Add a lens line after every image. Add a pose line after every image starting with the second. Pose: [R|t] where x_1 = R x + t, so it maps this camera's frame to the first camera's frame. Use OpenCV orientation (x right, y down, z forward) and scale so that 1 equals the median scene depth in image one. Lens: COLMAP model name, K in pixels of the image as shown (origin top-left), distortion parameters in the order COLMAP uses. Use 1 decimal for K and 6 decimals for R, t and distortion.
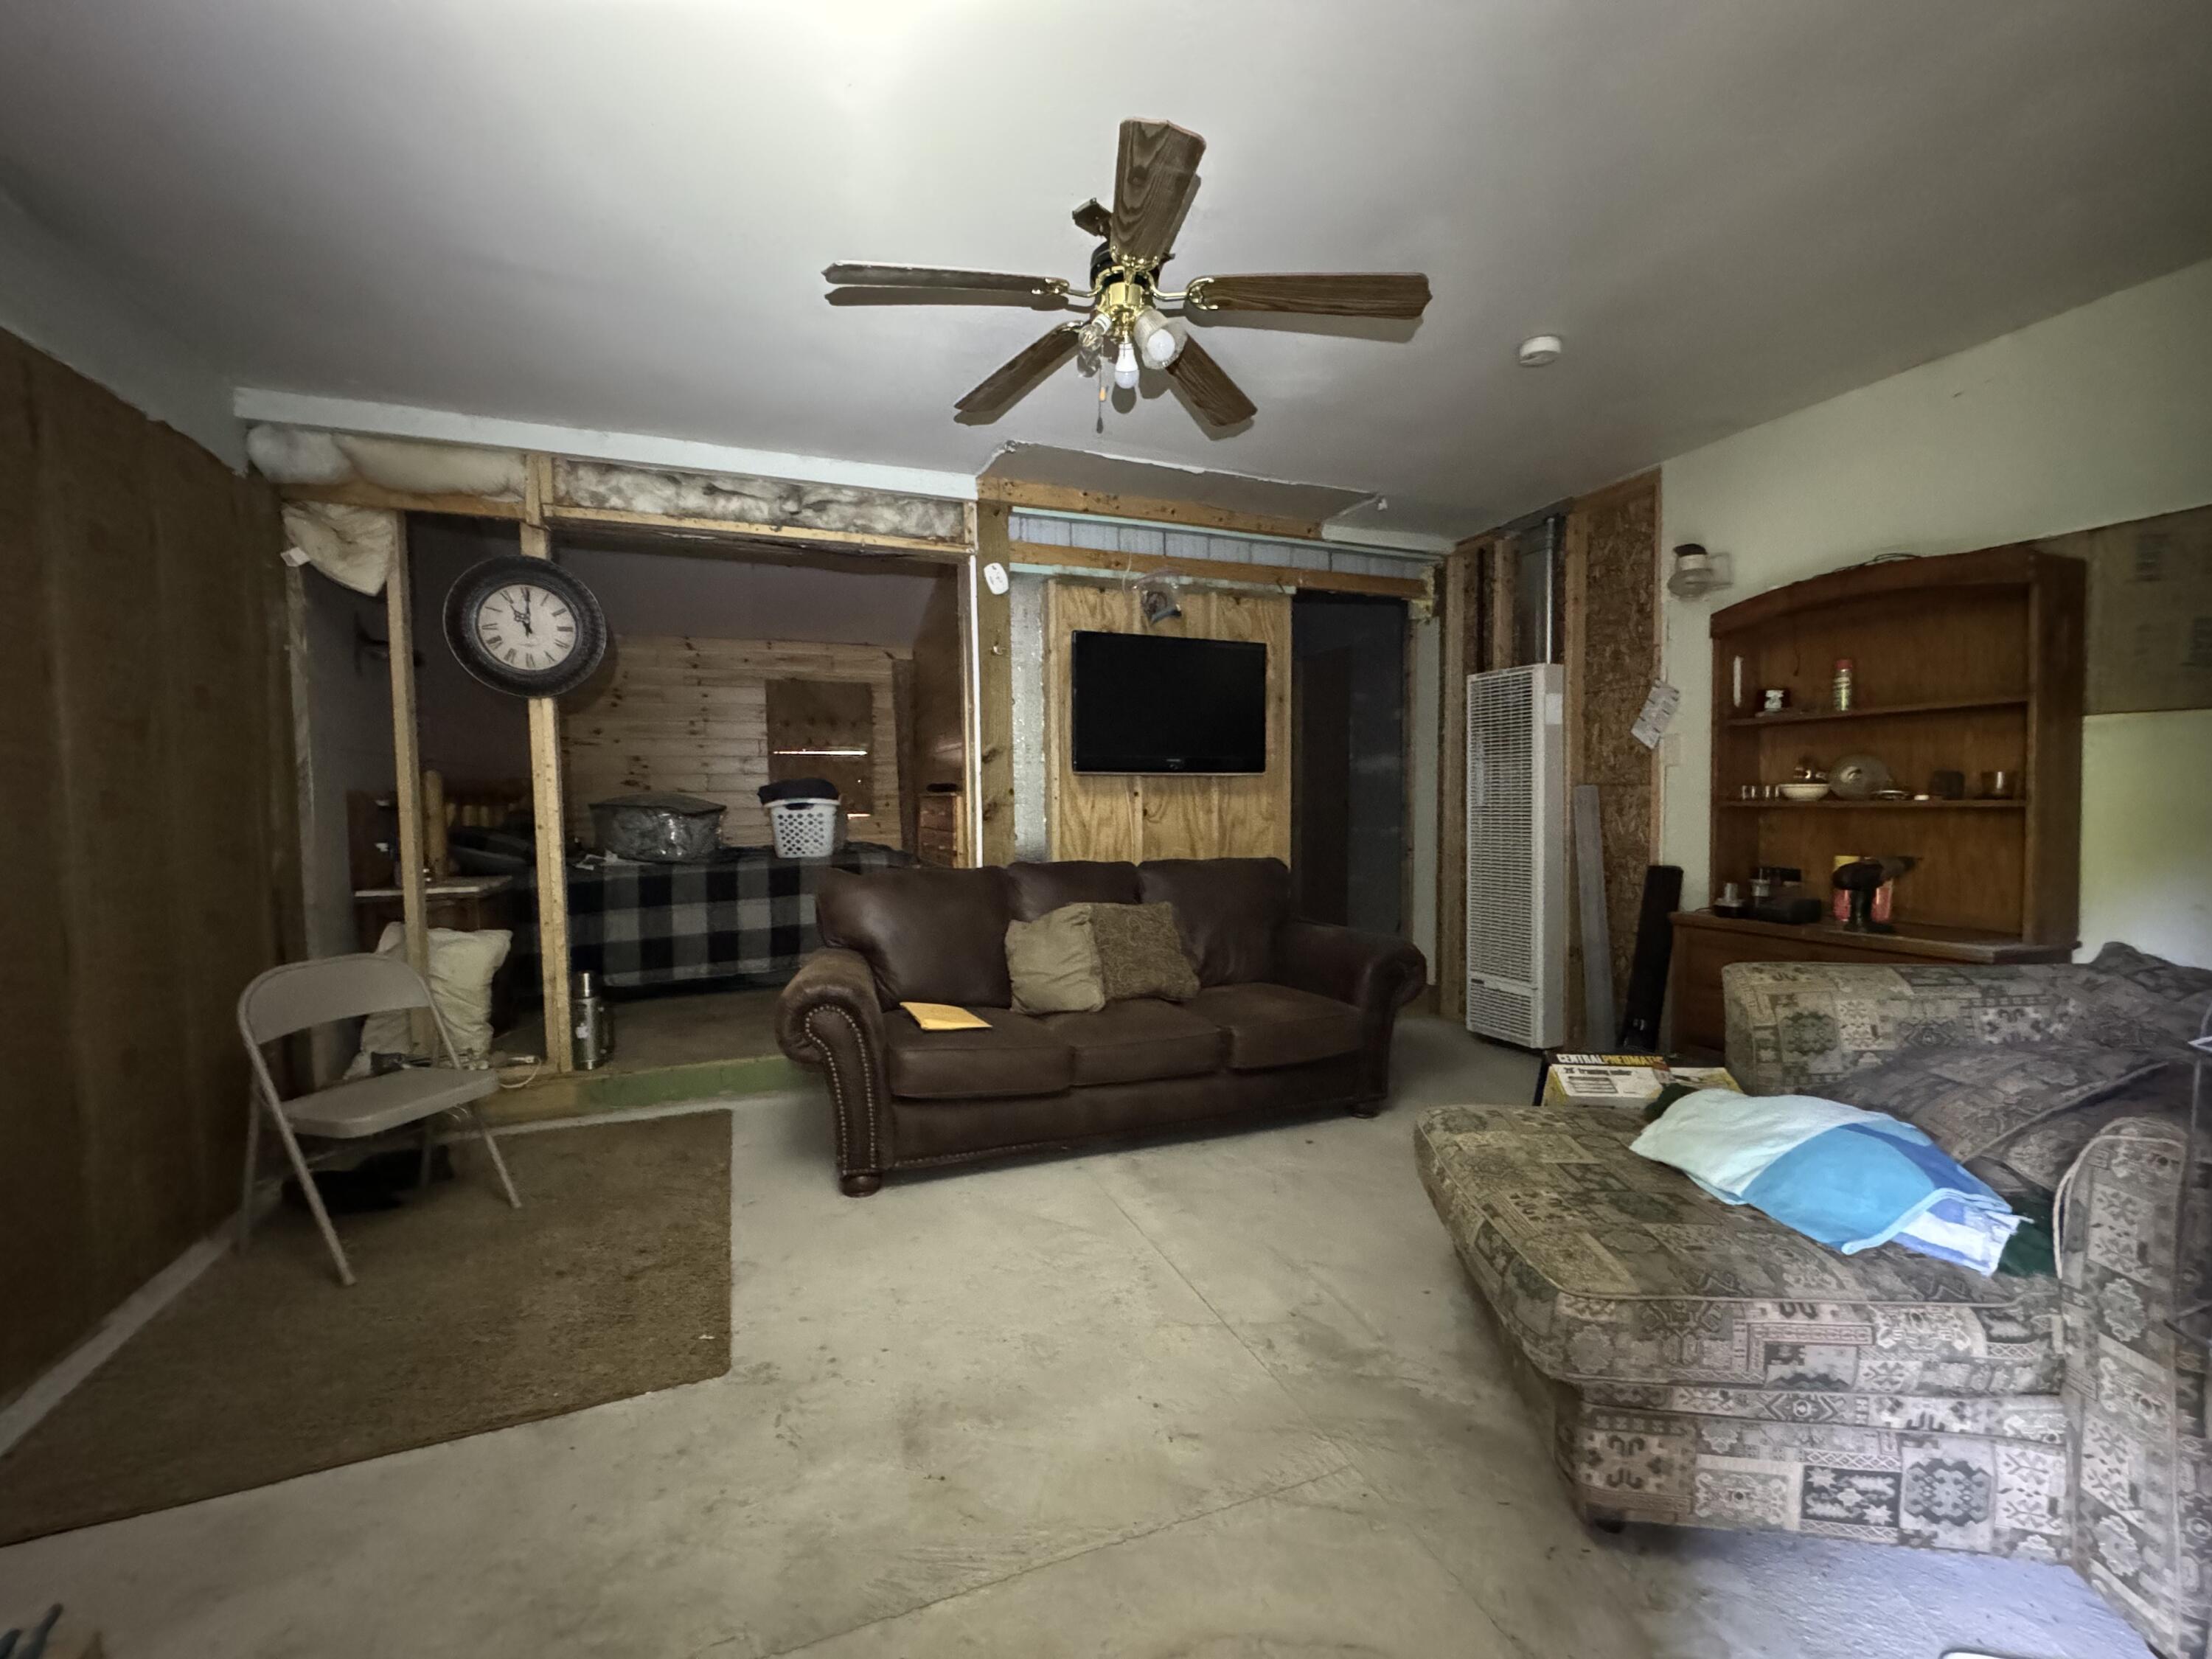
lens RADIAL K [[885.8, 0, 1105.4], [0, 885.8, 831.5], [0, 0, 1]] dist [0.002099, 0.000059]
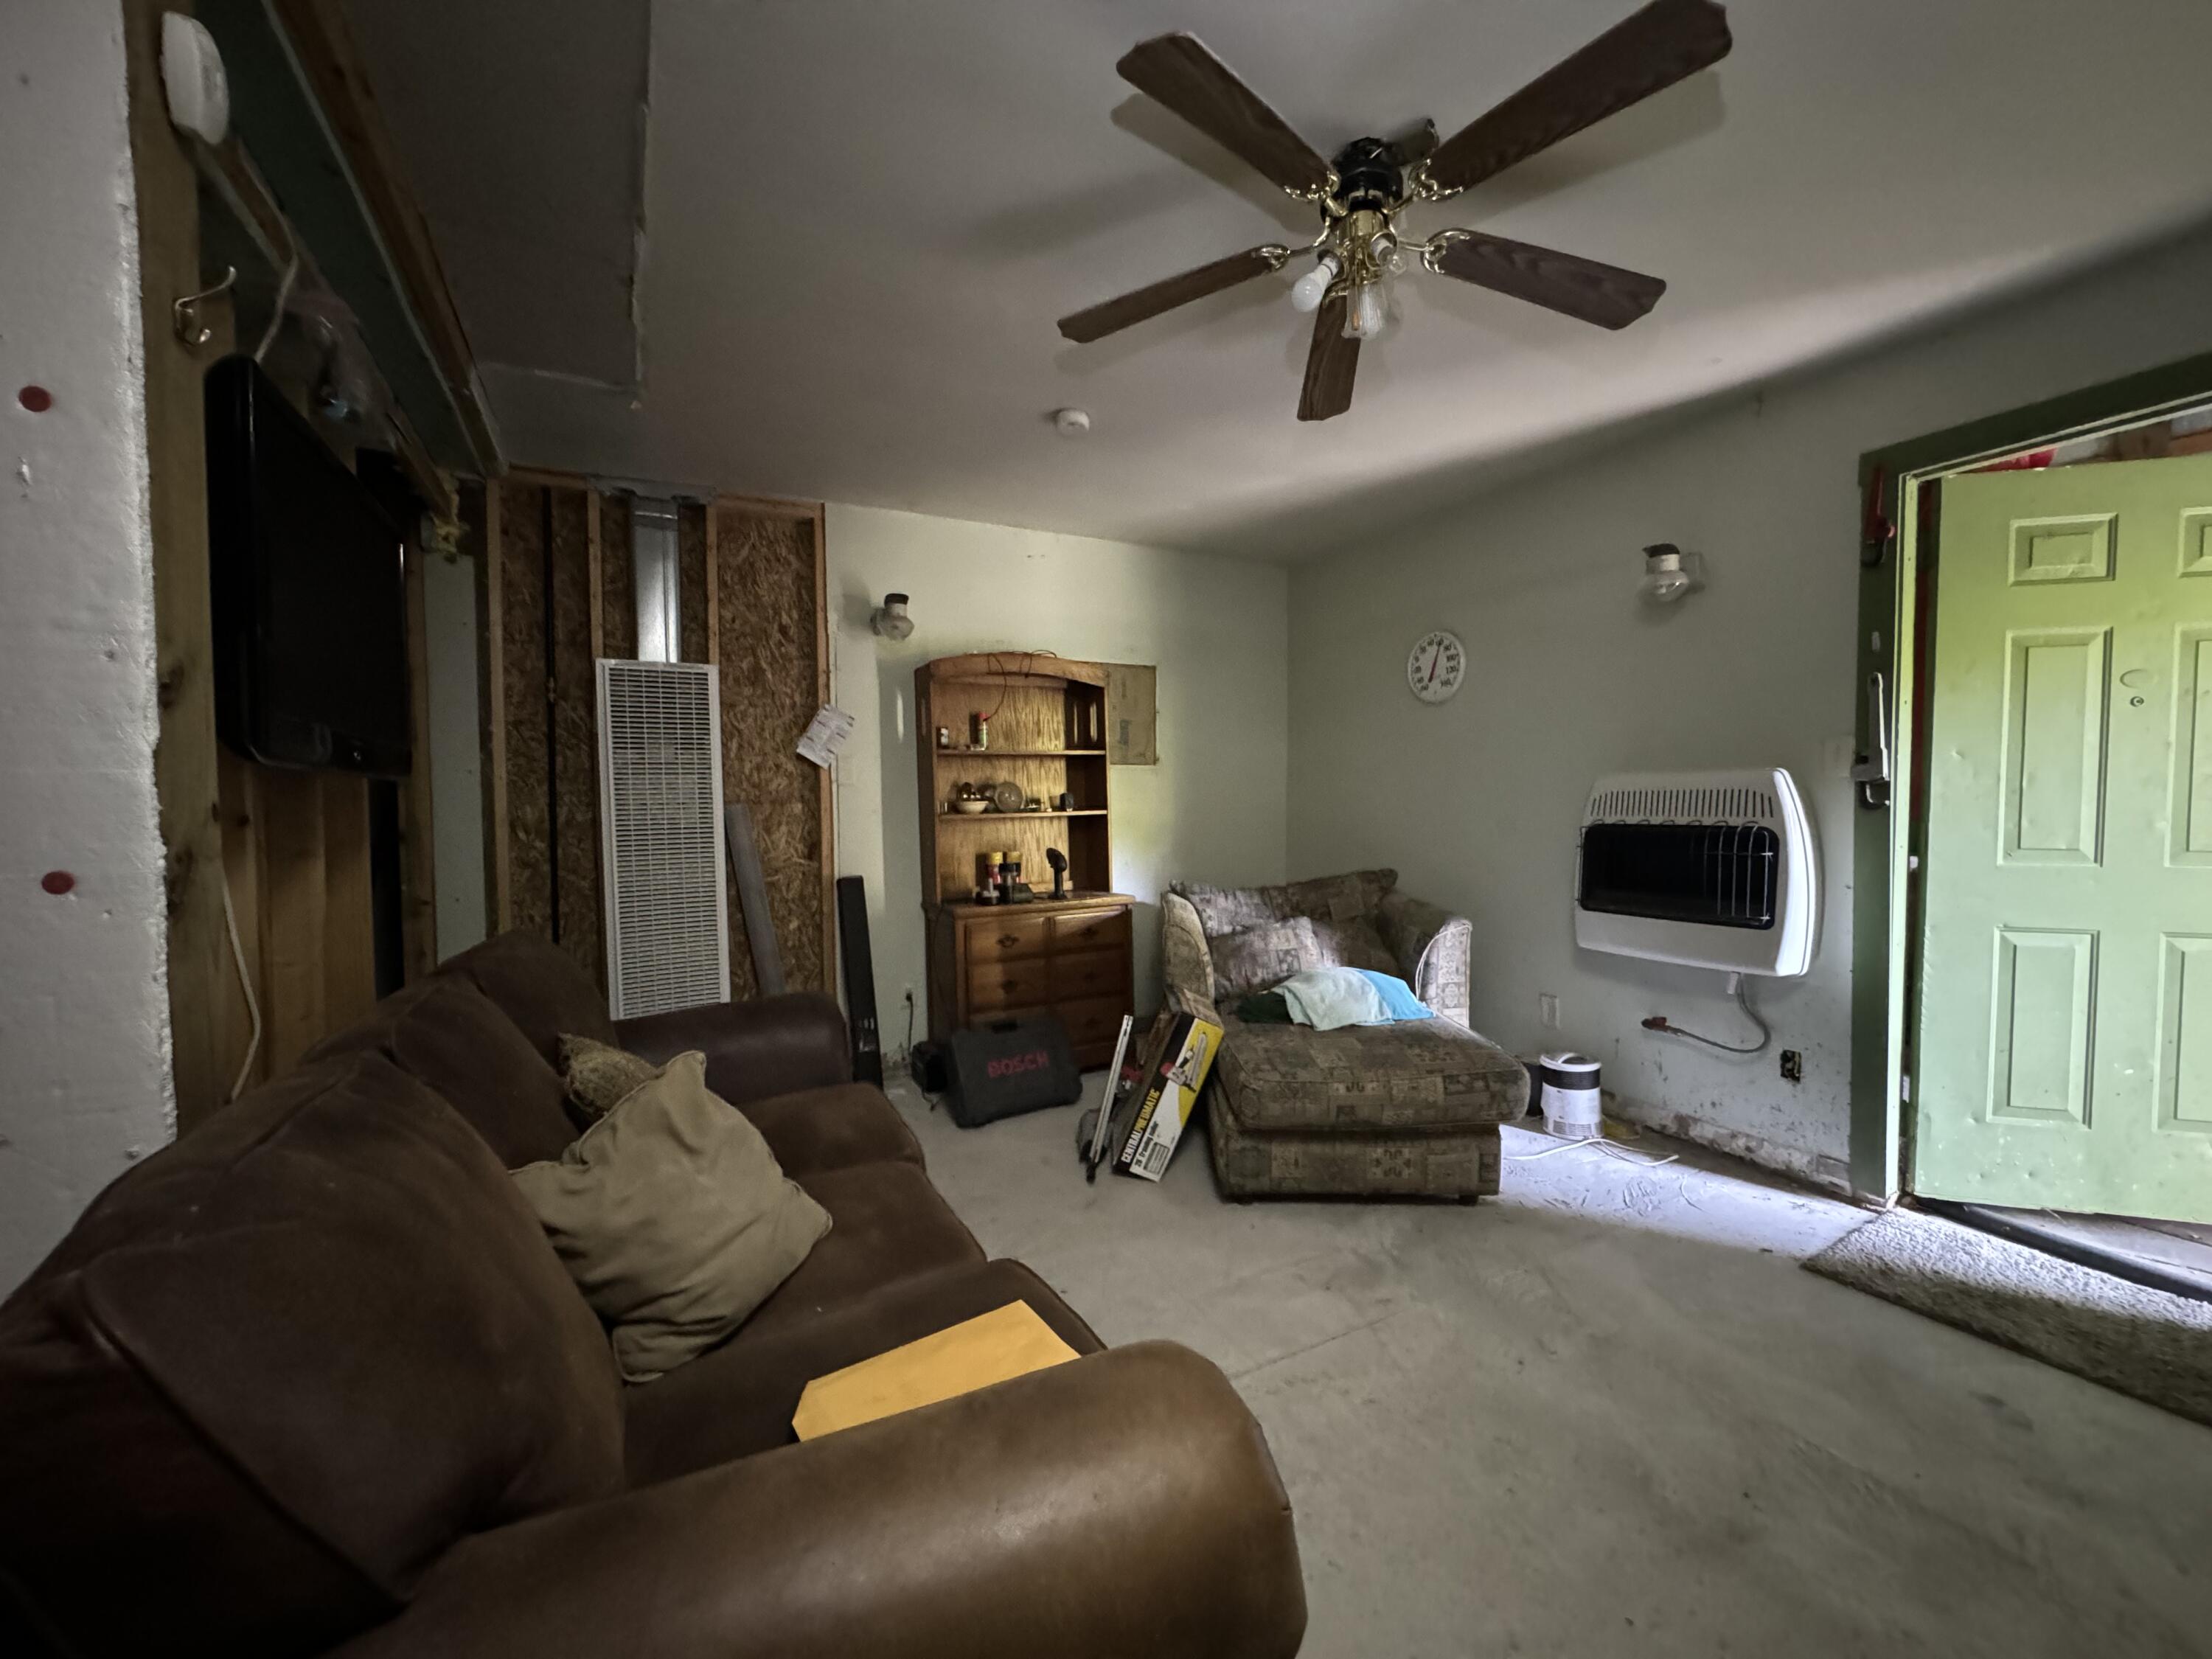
lens RADIAL K [[885.8, 0, 1102.2], [0, 885.8, 827.0], [0, 0, 1]] dist [0.002099, 0.000059]
pose [[-0.103620, -0.018553, 0.994444, -0.389688], [0.055006, 0.998189, 0.024355, -0.024964], [-0.993095, 0.057224, -0.102412, 0.643998]]
